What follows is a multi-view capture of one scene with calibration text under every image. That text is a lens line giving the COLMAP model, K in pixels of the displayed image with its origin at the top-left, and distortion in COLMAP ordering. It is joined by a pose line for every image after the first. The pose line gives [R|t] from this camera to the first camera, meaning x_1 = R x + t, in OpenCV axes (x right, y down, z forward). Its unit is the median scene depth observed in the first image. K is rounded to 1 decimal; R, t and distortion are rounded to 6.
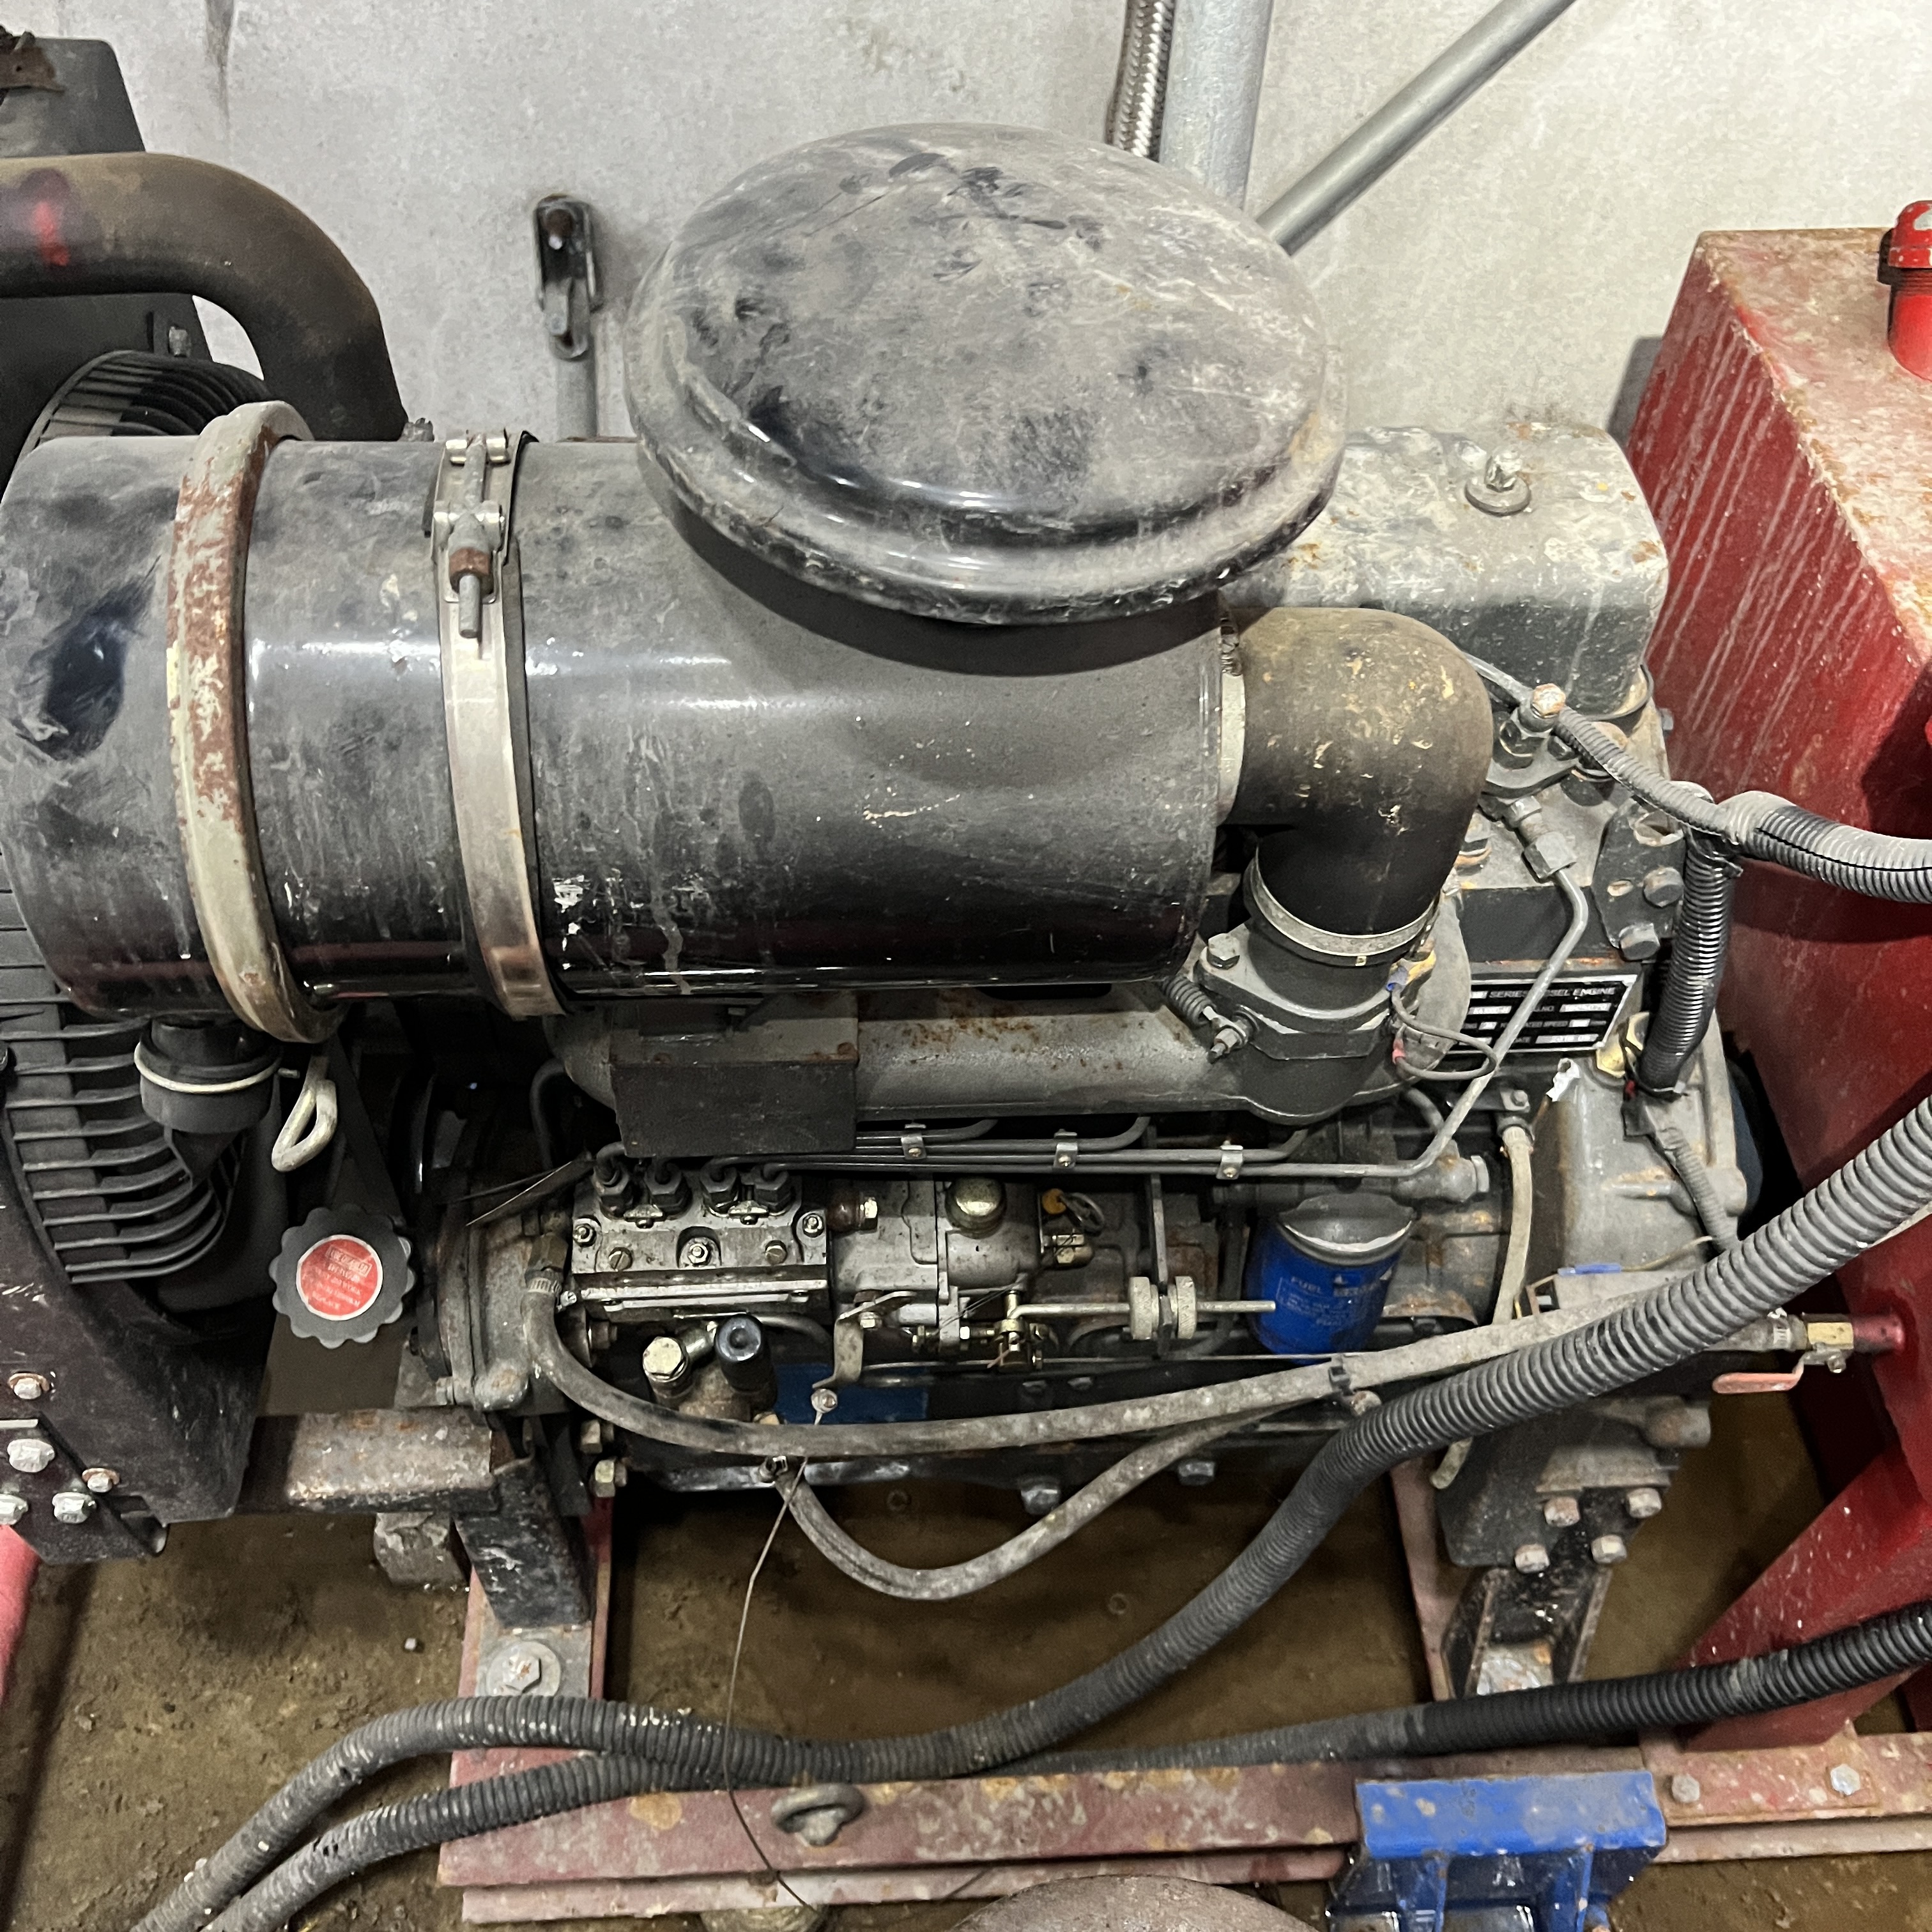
lens RADIAL K [[1923.2, 0, 920.8], [0, 1923.2, 939.8], [0, 0, 1]] dist [0.041396, -0.046370]
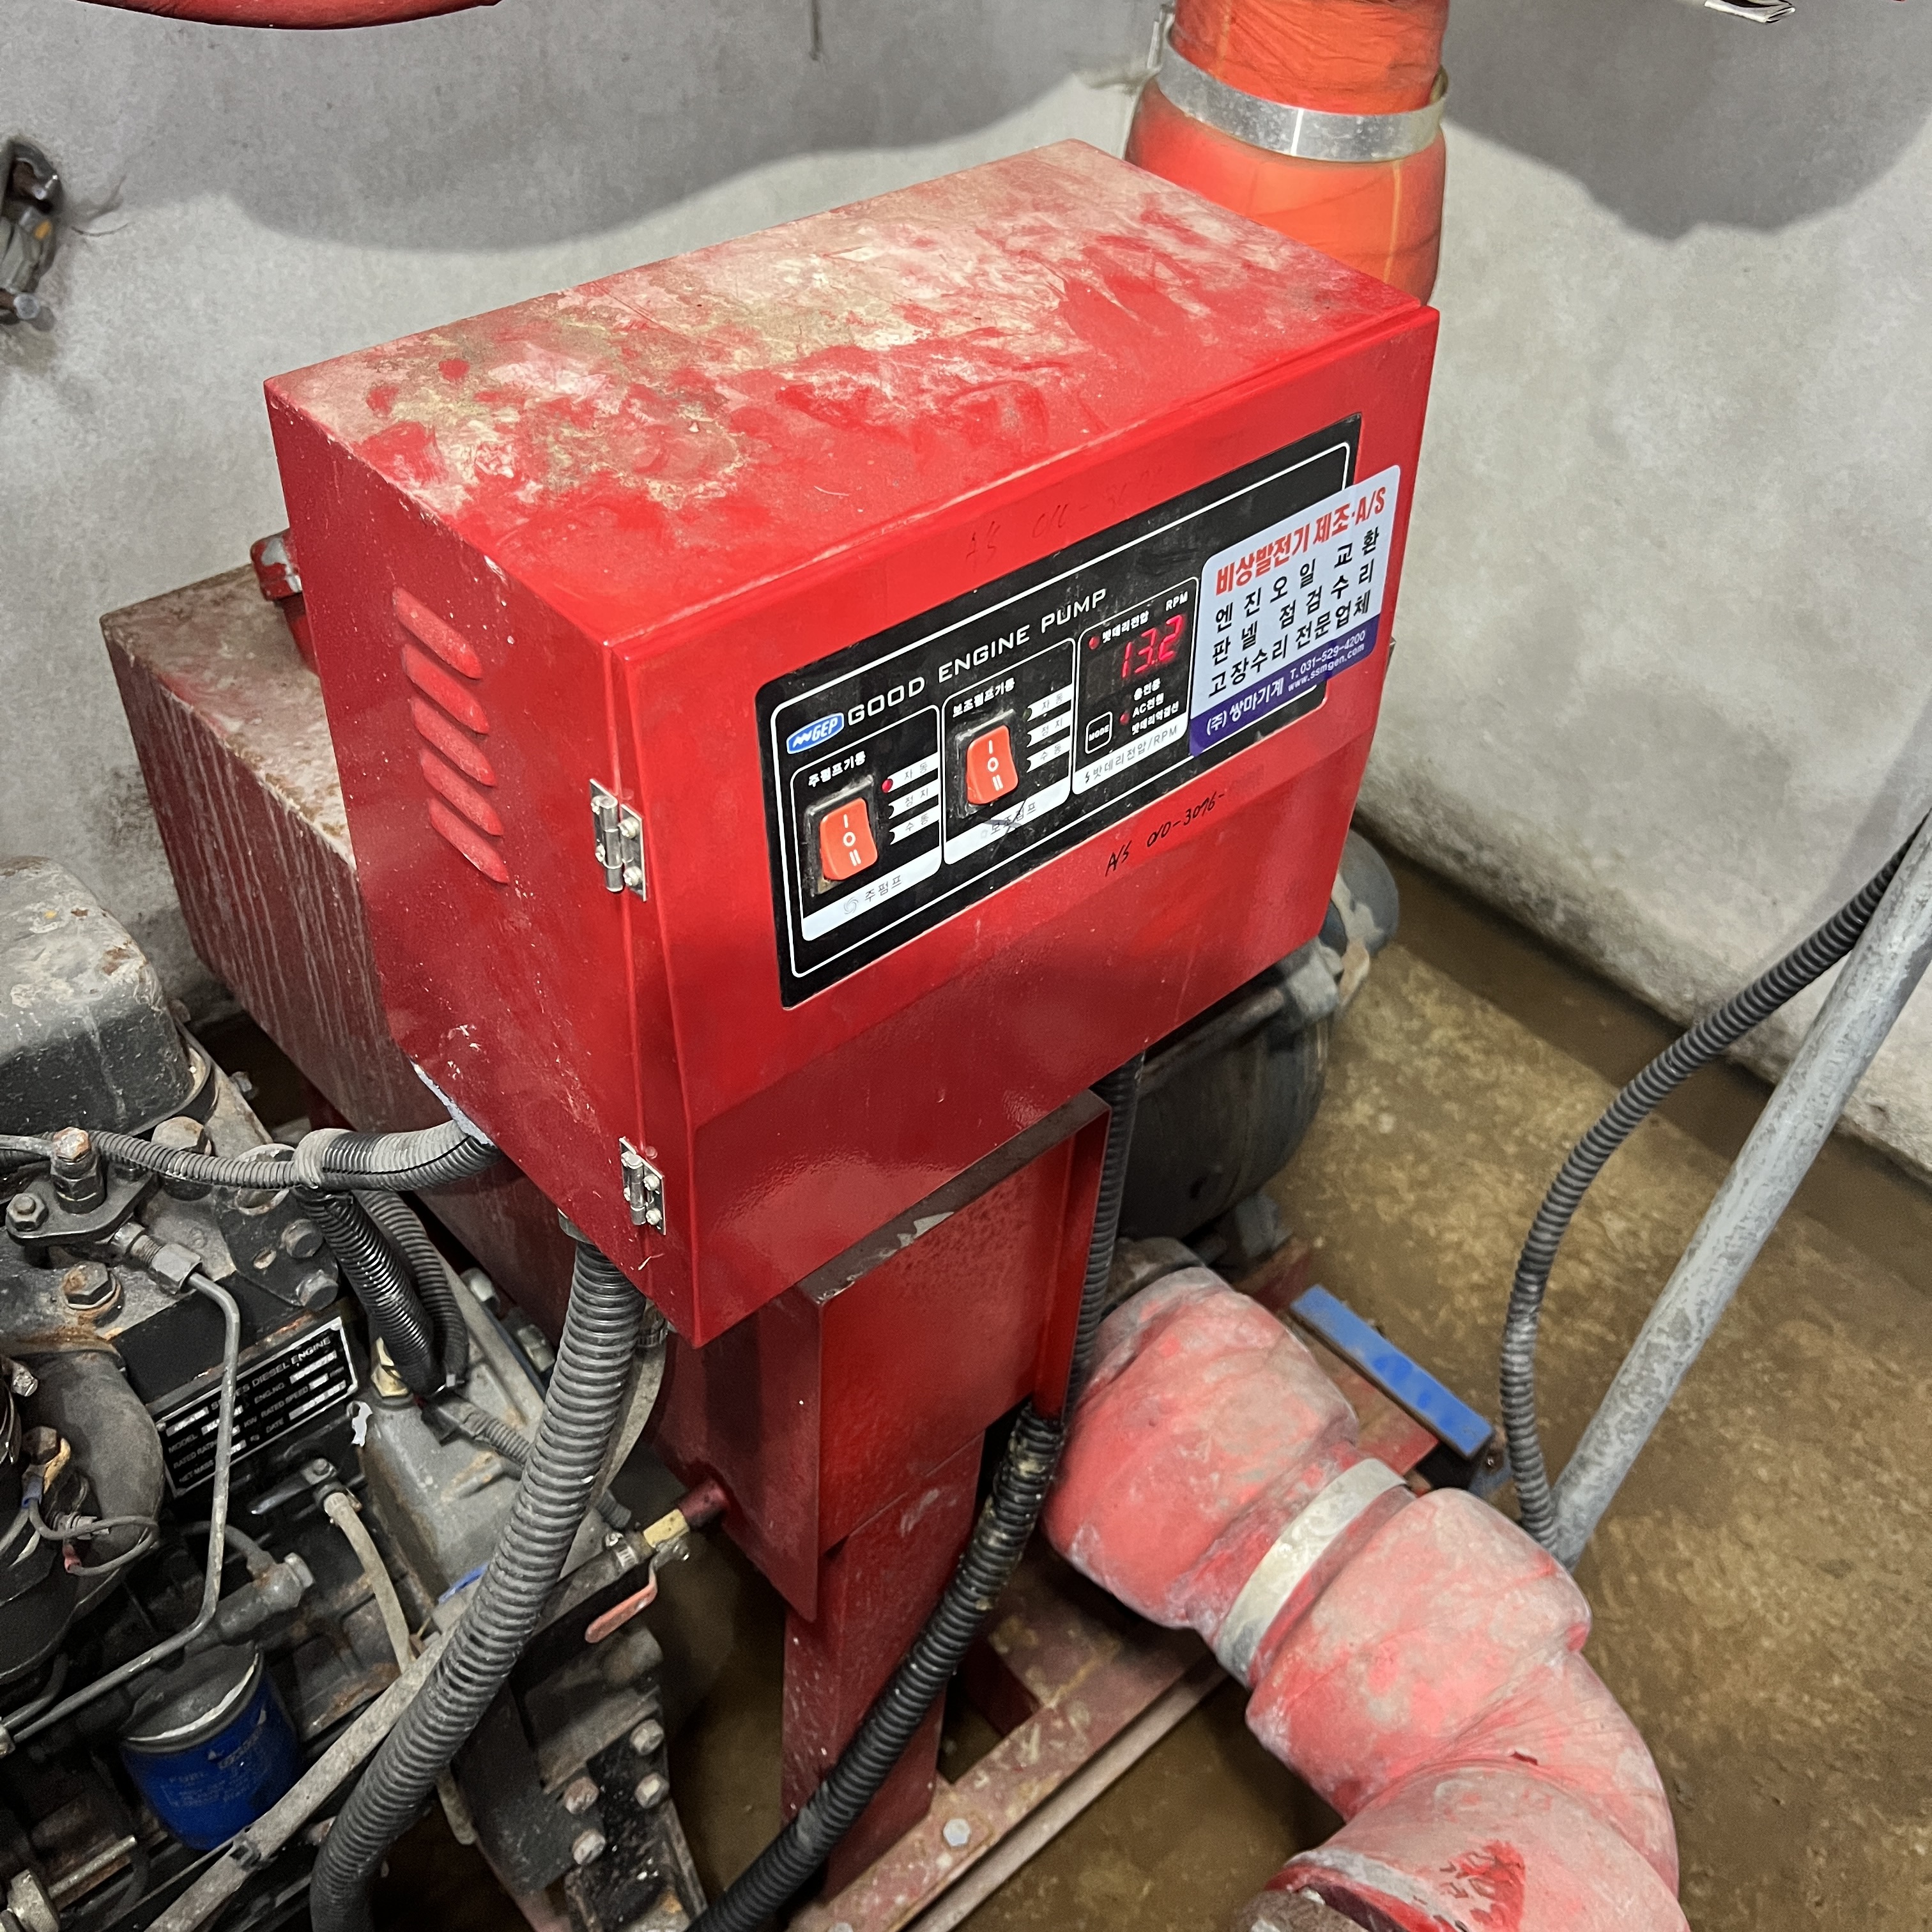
lens RADIAL K [[1965.3, 0, 899.9], [0, 1965.3, 970.0], [0, 0, 1]] dist [0.013862, -0.006768]
pose [[0.783142, -0.407115, 0.470049, 0.187754], [0.458220, 0.888816, 0.006382, -0.014482], [-0.420385, 0.210388, 0.882617, -0.060432]]
